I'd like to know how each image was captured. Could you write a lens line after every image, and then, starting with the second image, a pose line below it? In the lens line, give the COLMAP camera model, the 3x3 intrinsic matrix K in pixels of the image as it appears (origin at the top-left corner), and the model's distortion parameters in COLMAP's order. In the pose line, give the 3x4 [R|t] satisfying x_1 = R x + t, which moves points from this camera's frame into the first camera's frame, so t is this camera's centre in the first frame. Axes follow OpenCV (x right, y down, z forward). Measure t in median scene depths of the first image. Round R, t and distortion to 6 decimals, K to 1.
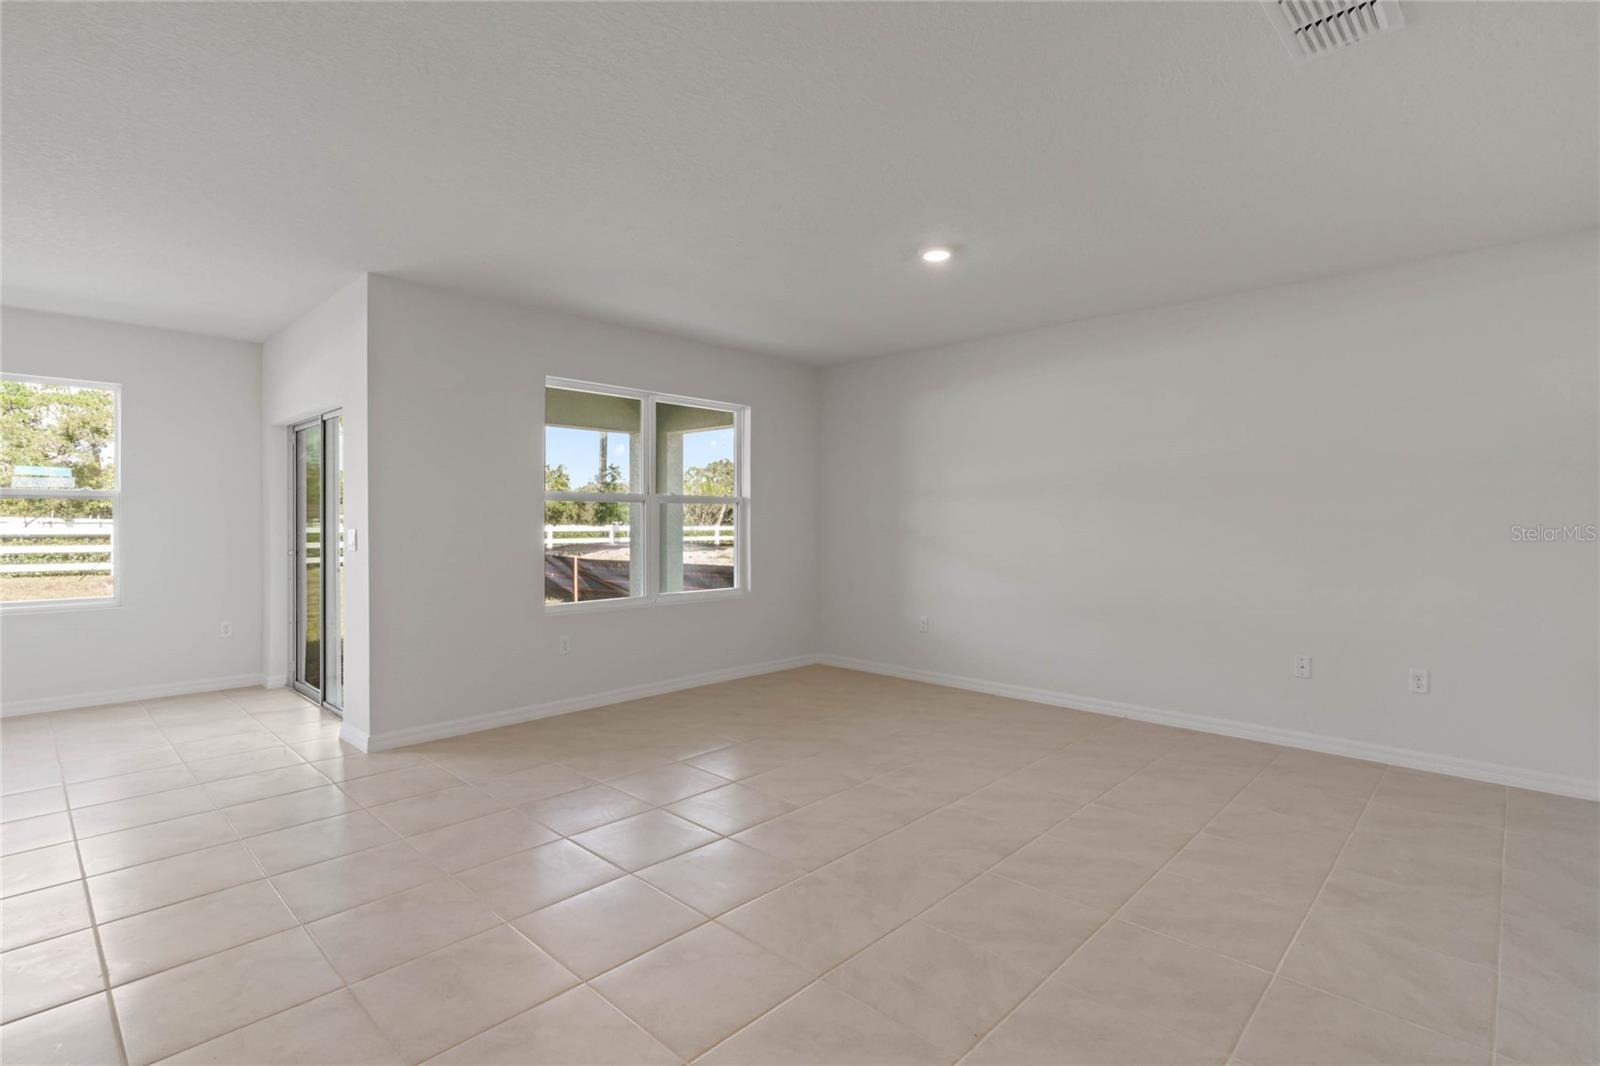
lens RADIAL K [[771.6, 0, 804.5], [0, 771.6, 524.5], [0, 0, 1]] dist [-0.004783, 0.005061]
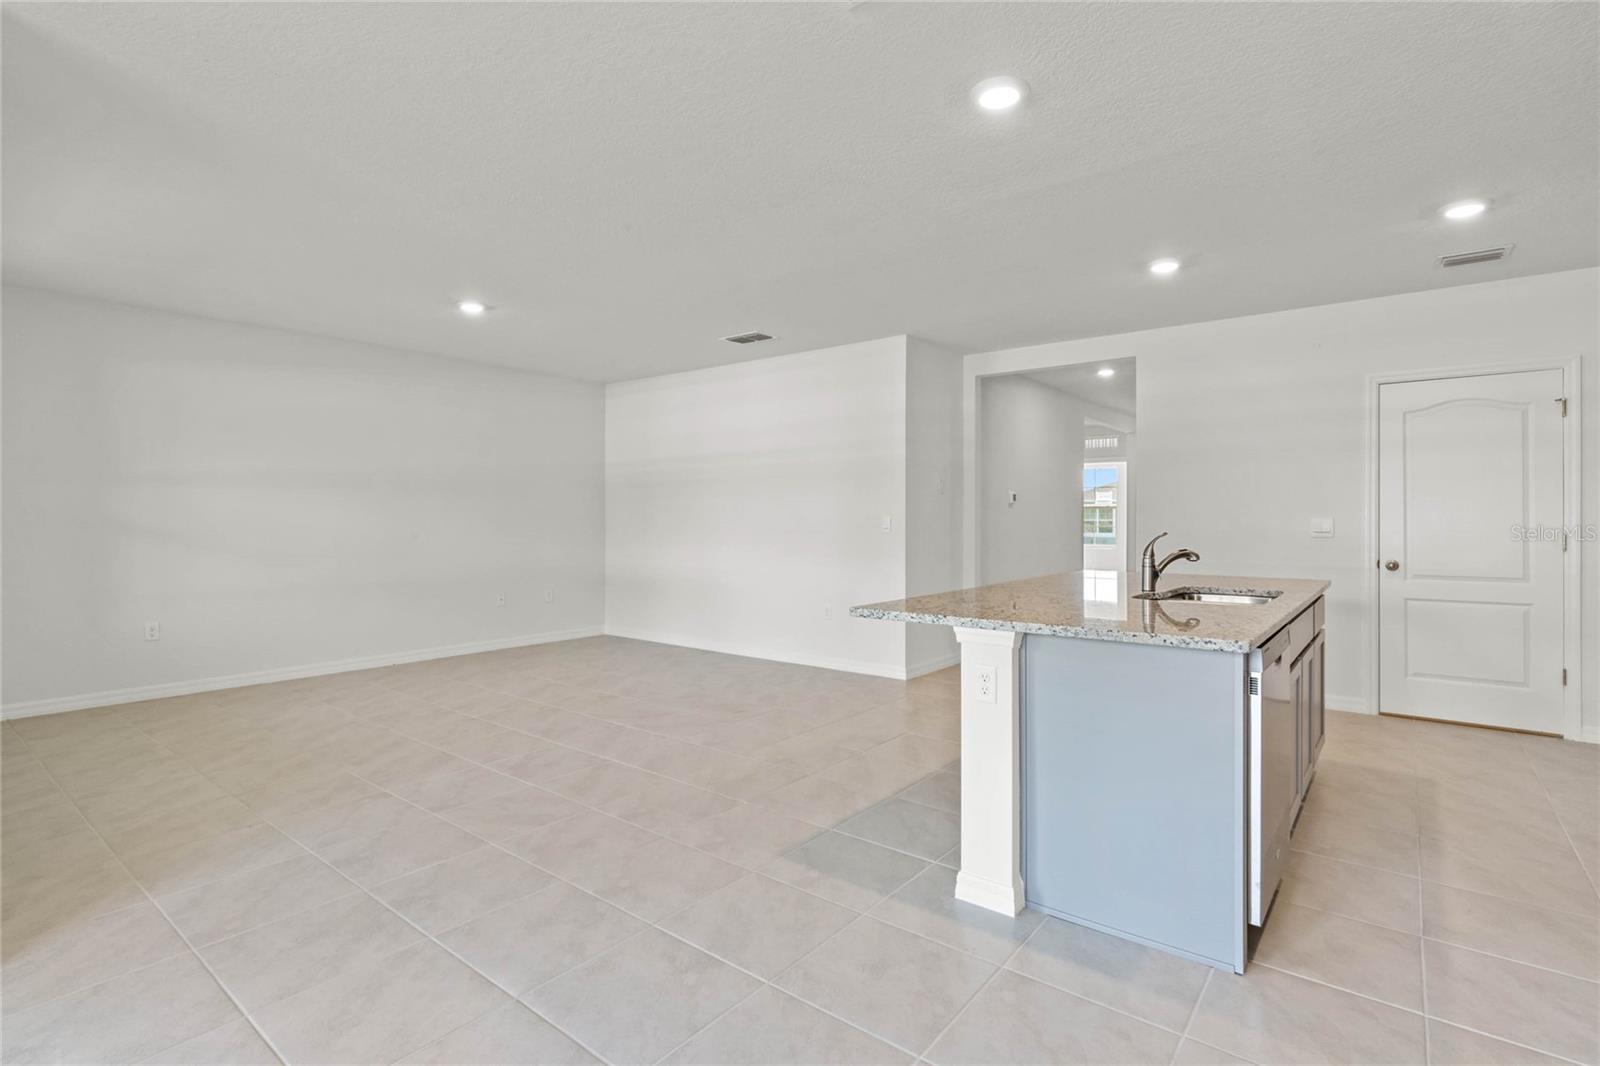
lens RADIAL K [[771.6, 0, 804.6], [0, 771.6, 521.8], [0, 0, 1]] dist [-0.004783, 0.005061]
pose [[-0.100628, -0.008774, 0.994885, -0.759358], [0.004234, 0.999948, 0.009247, 0.003896], [-0.994915, 0.005143, -0.100586, 0.362635]]
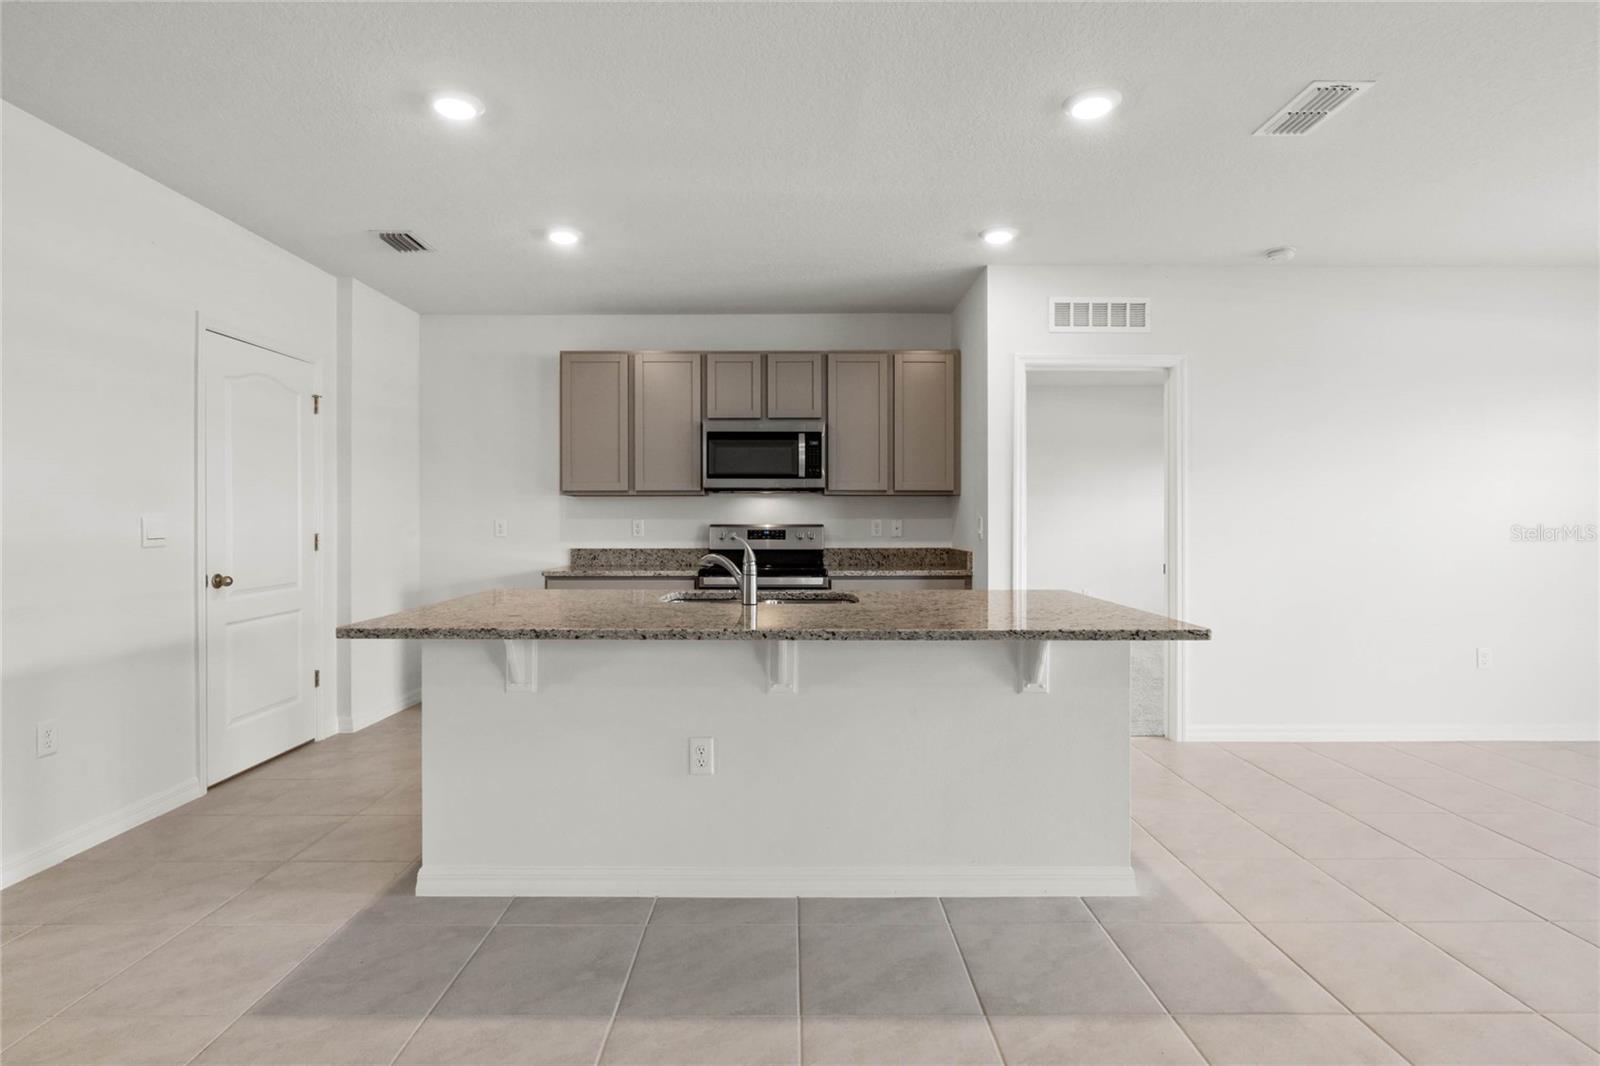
lens RADIAL K [[806.6, 0, 804.3], [0, 806.6, 517.9], [0, 0, 1]] dist [-0.008818, 0.002790]
pose [[-0.720214, -0.006057, -0.693725, 0.072103], [-0.007442, 0.999972, -0.001005, 0.008536], [0.693712, 0.004439, -0.720239, 0.427180]]
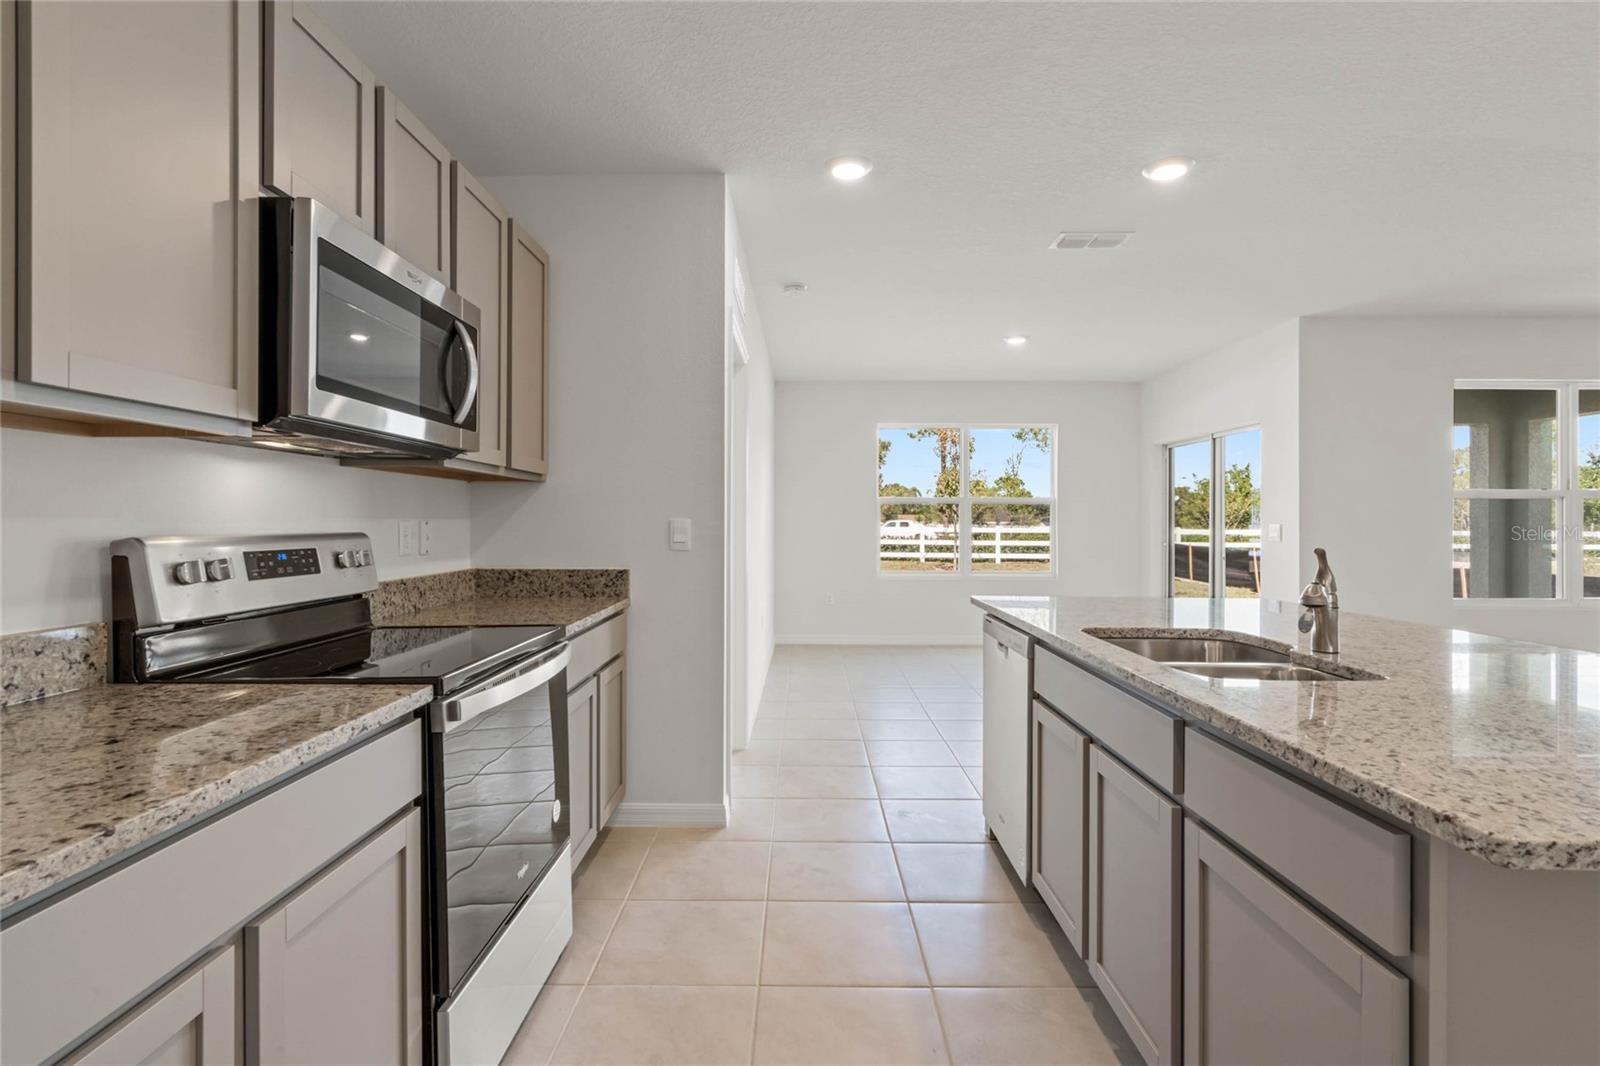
lens RADIAL K [[771.6, 0, 790.2], [0, 771.6, 524.2], [0, 0, 1]] dist [-0.004783, 0.005061]
pose [[0.680592, 0.002068, -0.732660, -0.148978], [-0.006697, 0.999972, -0.003399, 0.010748], [0.732632, 0.007220, 0.680587, -0.301053]]
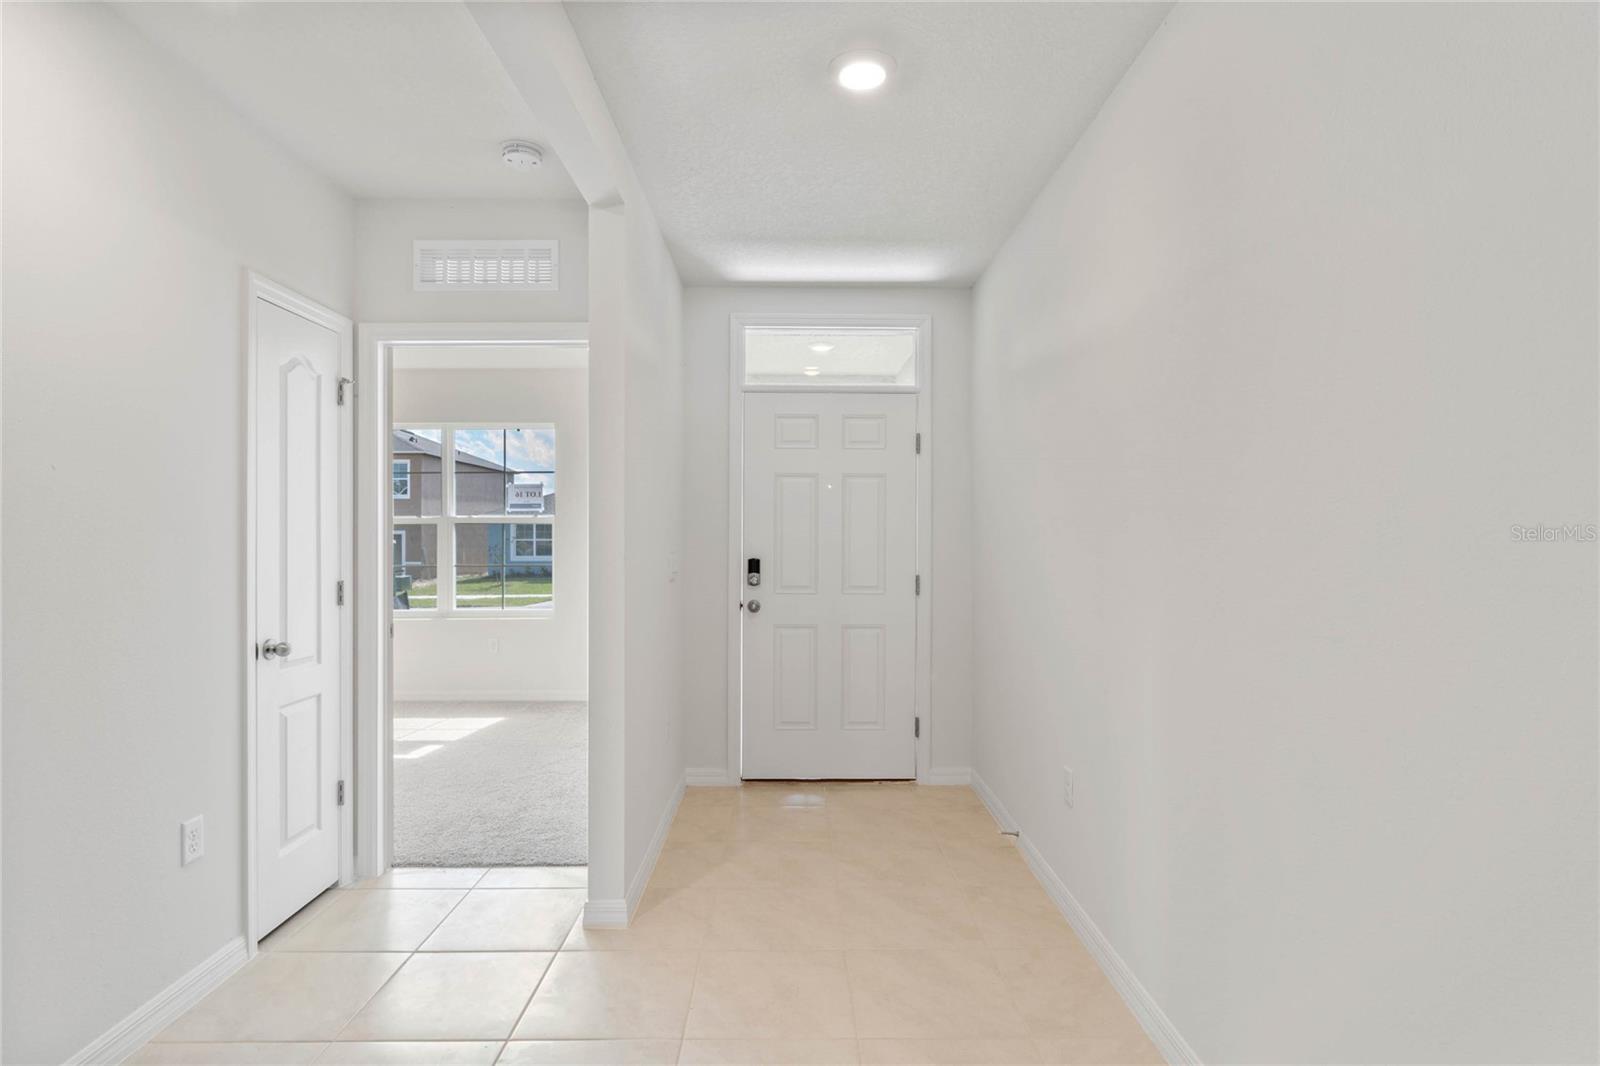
lens RADIAL K [[806.6, 0, 798.2], [0, 806.6, 531.4], [0, 0, 1]] dist [-0.008818, 0.002790]
pose [[-0.700254, 0.002730, 0.713889, 0.549511], [0.005415, 0.999984, 0.001486, 0.000866], [-0.713874, 0.004906, -0.700257, -0.330208]]
